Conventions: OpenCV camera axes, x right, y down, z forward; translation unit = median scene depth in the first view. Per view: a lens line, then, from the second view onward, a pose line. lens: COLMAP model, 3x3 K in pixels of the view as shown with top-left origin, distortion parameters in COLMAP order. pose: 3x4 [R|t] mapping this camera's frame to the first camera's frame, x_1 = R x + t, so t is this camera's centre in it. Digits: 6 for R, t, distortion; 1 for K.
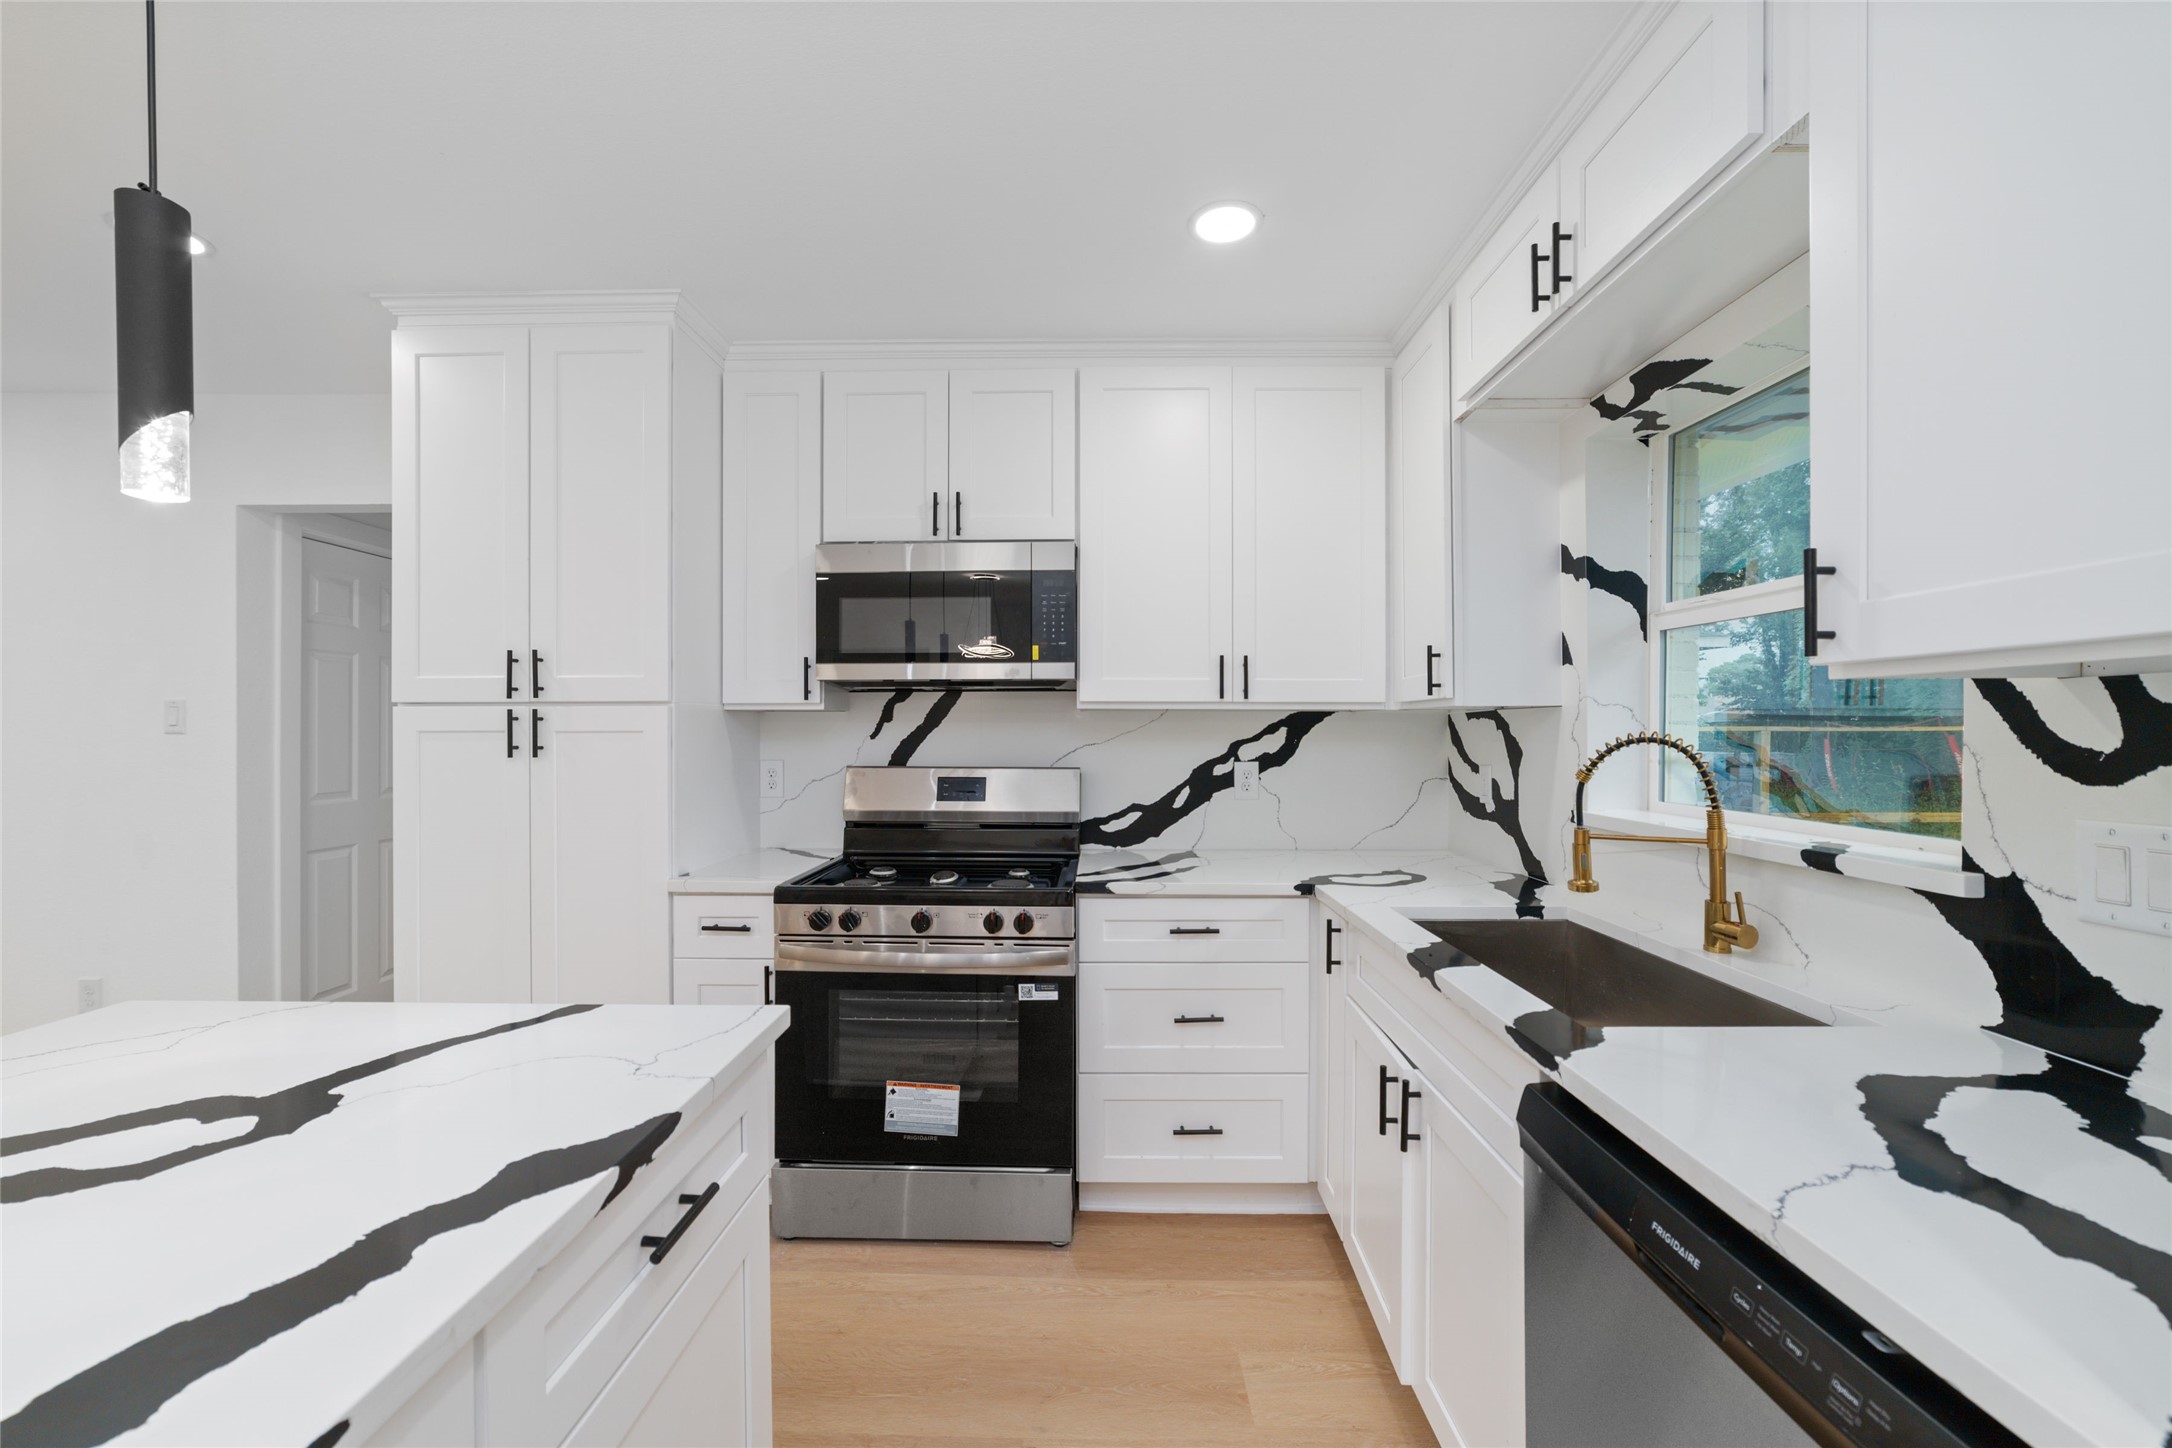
lens RADIAL K [[841.4, 0, 1086.0], [0, 841.4, 724.0], [0, 0, 1]] dist [-0.000980, 0.000042]
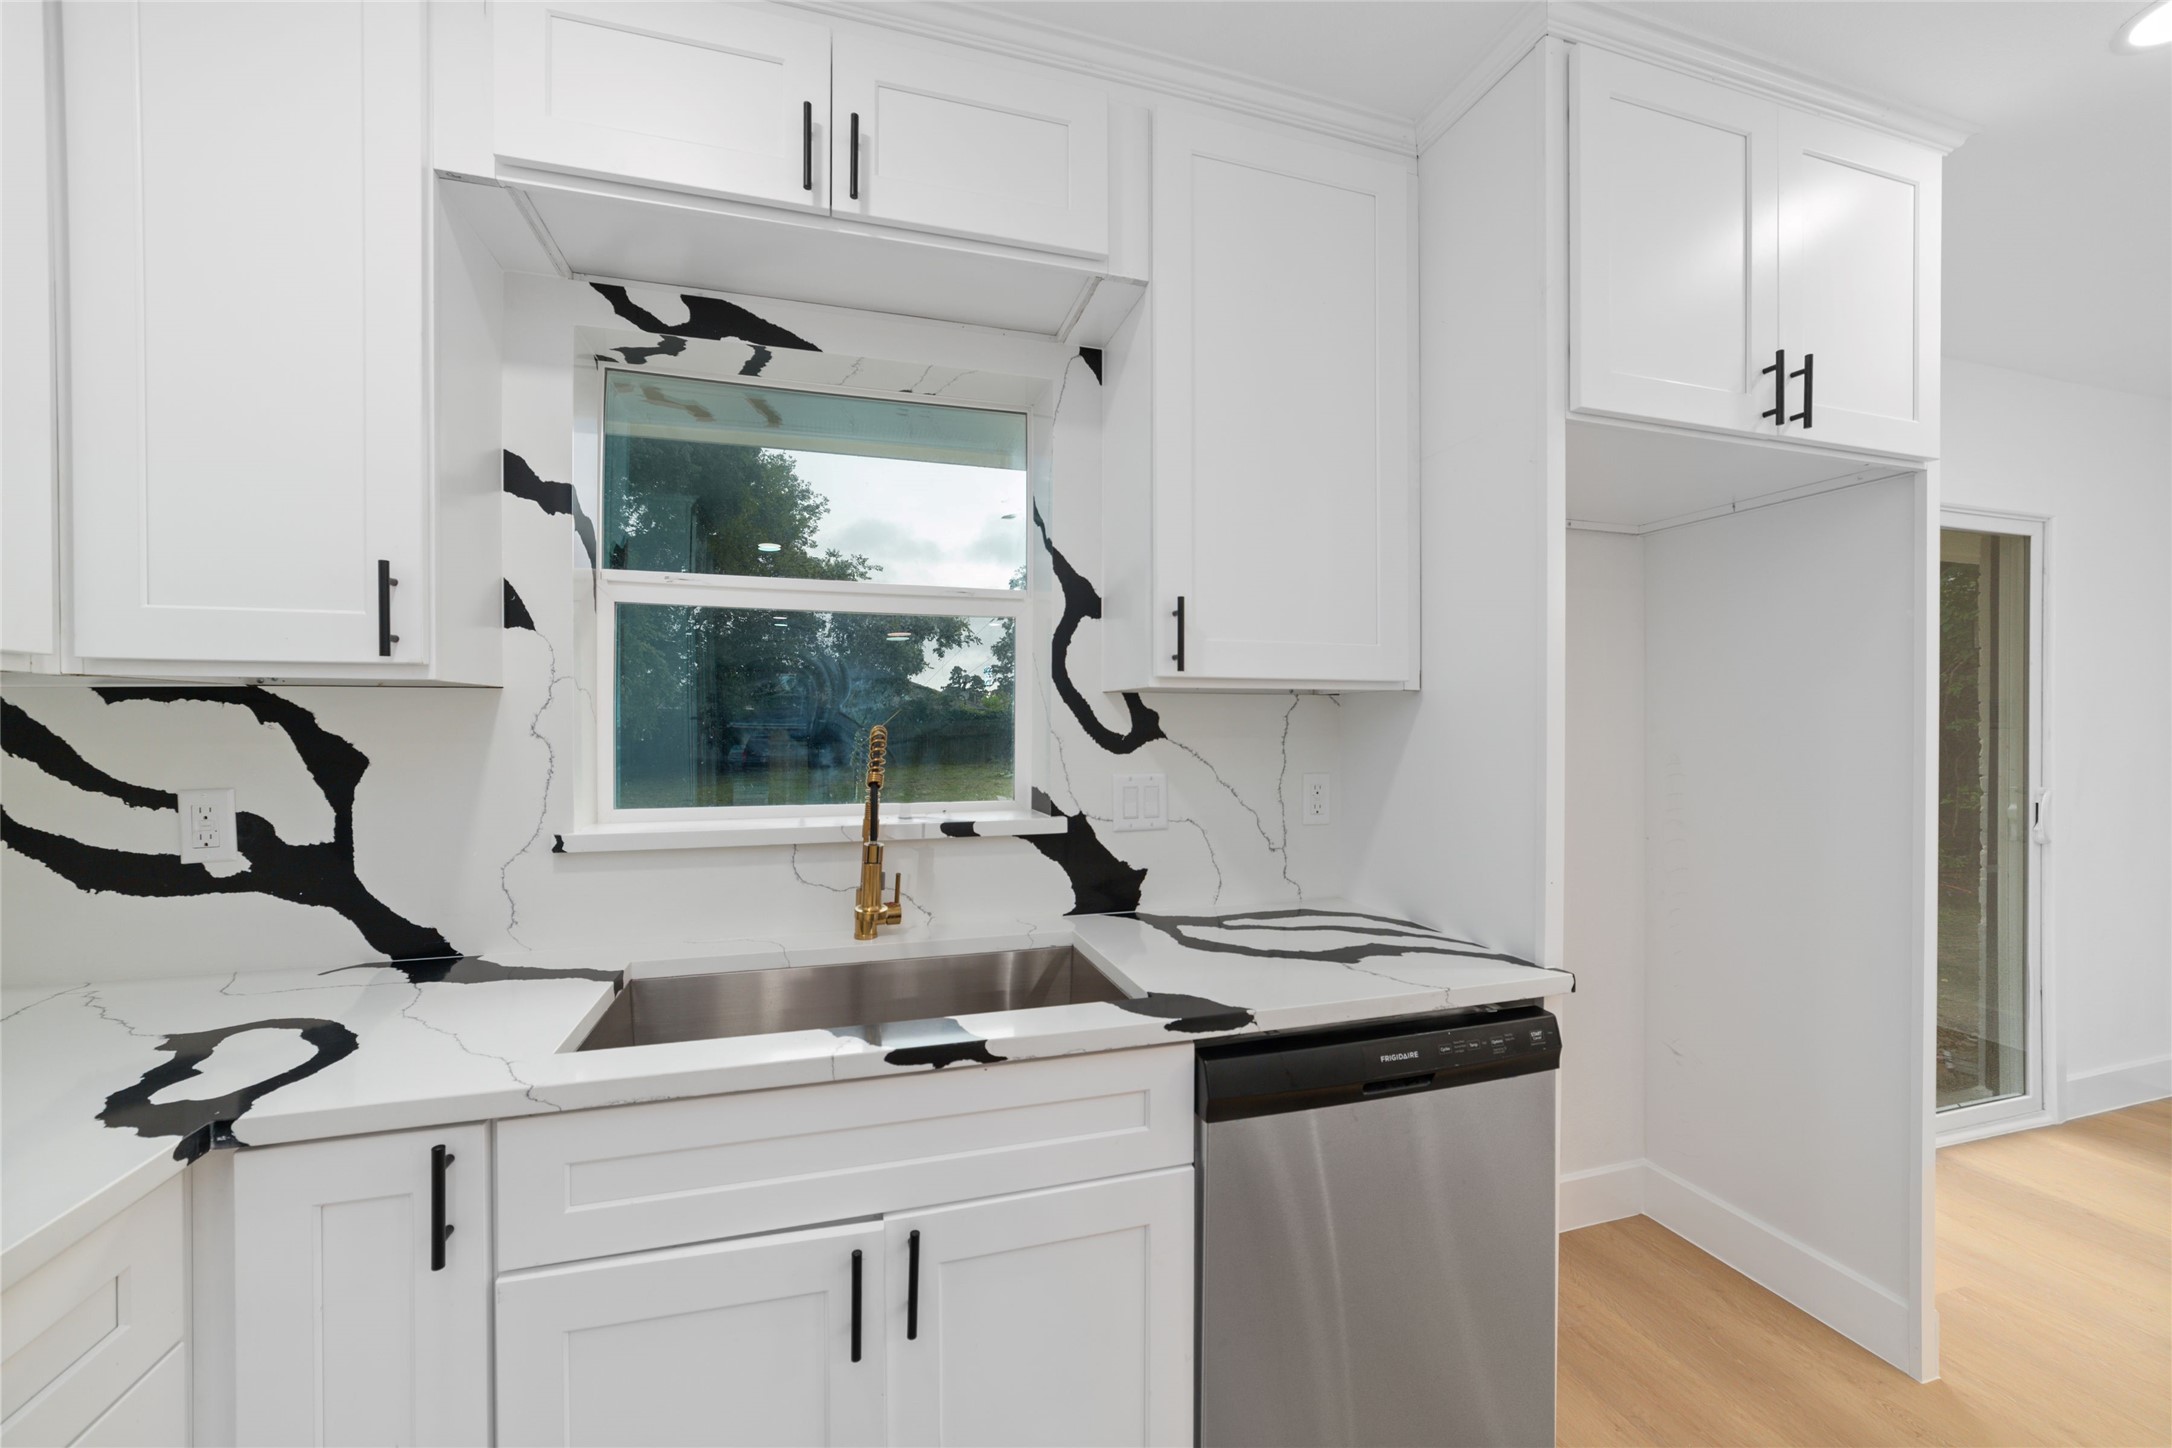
lens RADIAL K [[841.4, 0, 1086.0], [0, 841.4, 724.0], [0, 0, 1]] dist [-0.000980, 0.000042]
pose [[-0.296154, 0.000606, 0.955140, -0.371295], [-0.005895, 0.999980, -0.002463, 0.011213], [-0.955122, -0.006360, -0.296144, 1.243203]]
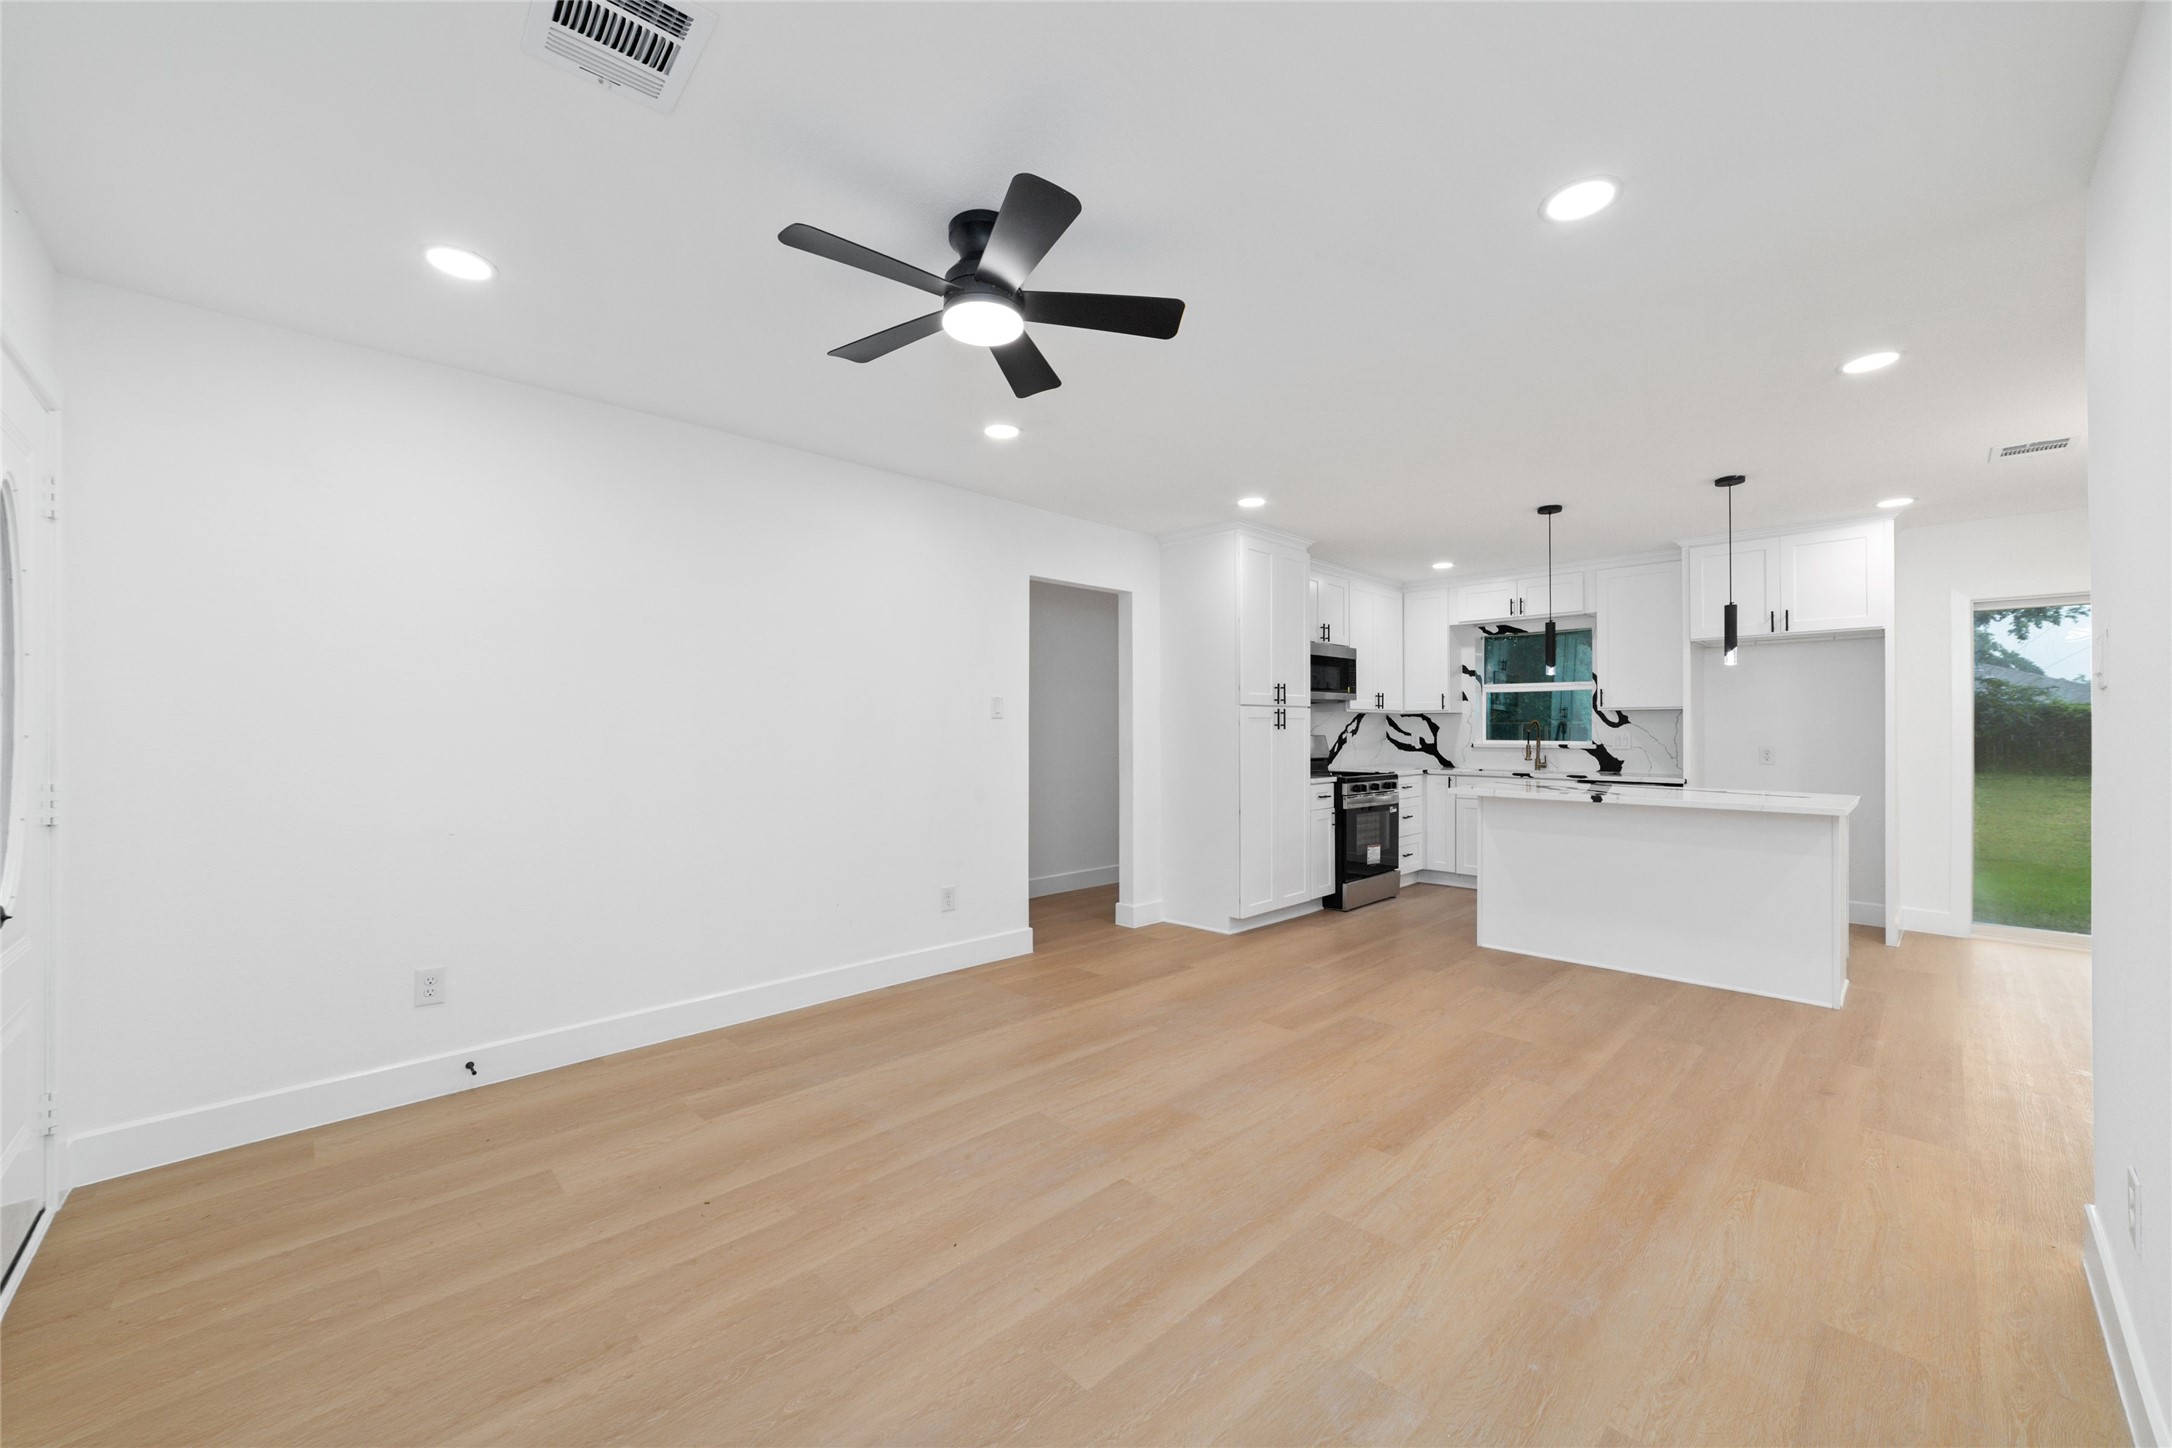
lens RADIAL K [[841.4, 0, 1086.0], [0, 841.4, 724.0], [0, 0, 1]] dist [-0.000980, 0.000042]
pose [[0.701692, 0.004147, 0.712468, -4.785274], [-0.004403, 0.999989, -0.001483, 0.055079], [-0.712466, -0.002096, 0.701703, -0.480041]]
